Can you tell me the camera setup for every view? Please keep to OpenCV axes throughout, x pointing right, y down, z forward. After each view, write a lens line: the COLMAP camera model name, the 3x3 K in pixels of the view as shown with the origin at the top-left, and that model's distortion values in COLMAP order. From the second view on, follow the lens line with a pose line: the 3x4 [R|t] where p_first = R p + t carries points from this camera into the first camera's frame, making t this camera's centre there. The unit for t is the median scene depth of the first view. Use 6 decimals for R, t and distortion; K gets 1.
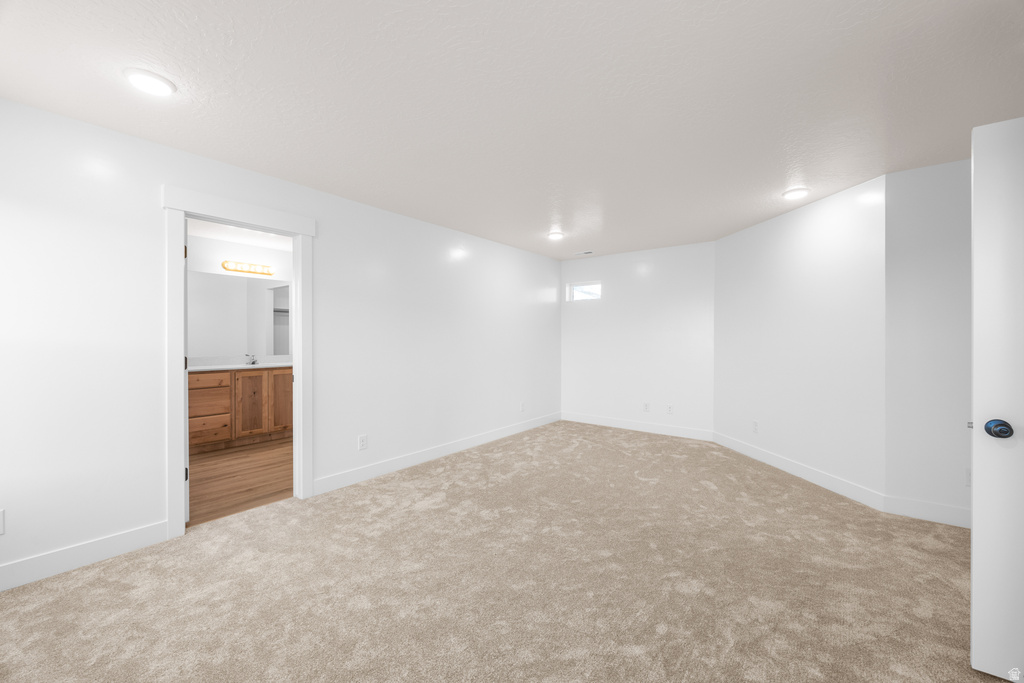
lens RADIAL K [[412.4, 0, 512.2], [0, 412.4, 336.0], [0, 0, 1]] dist [0.001709, 0.000052]
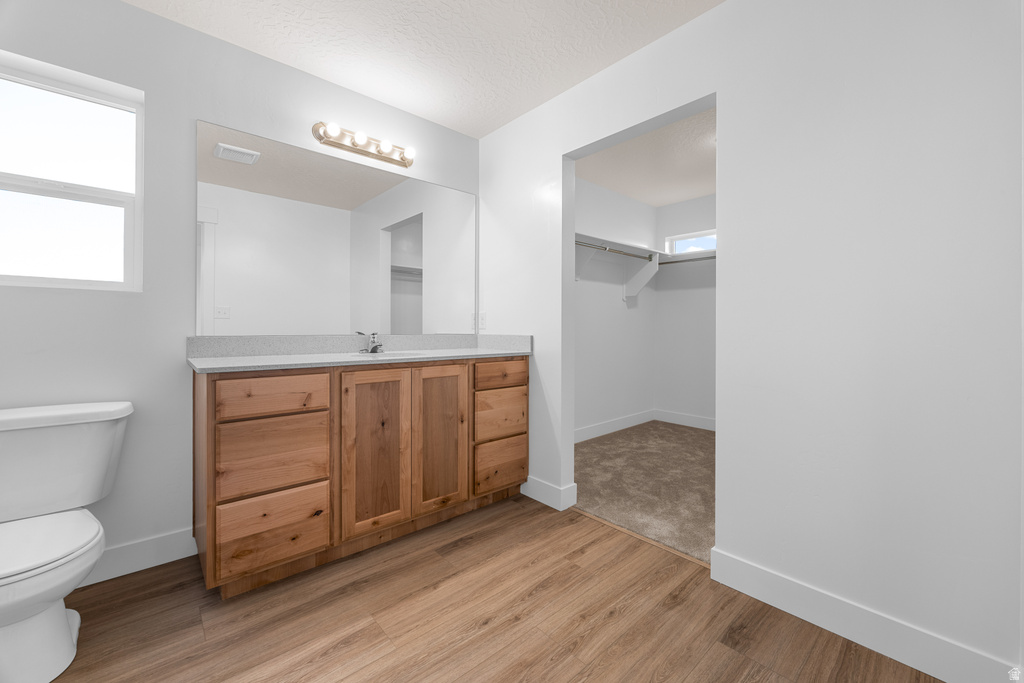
lens RADIAL K [[412.4, 0, 512.2], [0, 412.4, 336.0], [0, 0, 1]] dist [0.001709, 0.000052]
pose [[0.982529, 0.011007, -0.185781, -0.428457], [-0.007986, 0.999824, 0.017006, 0.043839], [0.185936, -0.015225, 0.982444, 0.630144]]
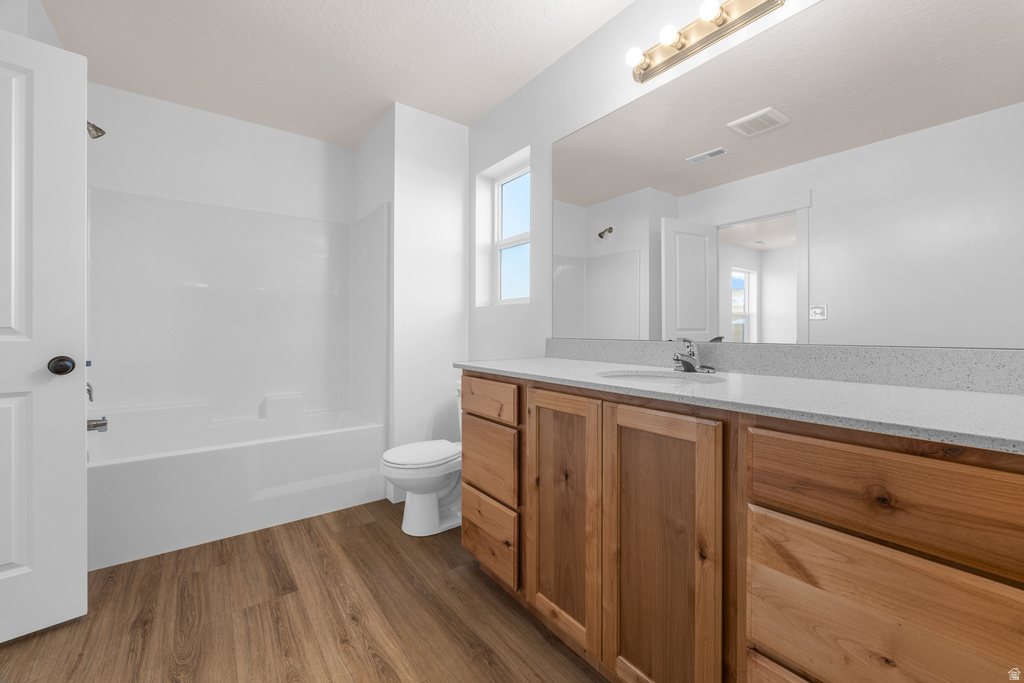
lens RADIAL K [[412.4, 0, 512.2], [0, 412.4, 336.0], [0, 0, 1]] dist [0.001709, 0.000052]
pose [[-0.271577, 0.015553, -0.962291, -0.360486], [-0.001022, 0.999864, 0.016448, 0.042693], [0.962416, 0.005451, -0.271524, 1.046791]]
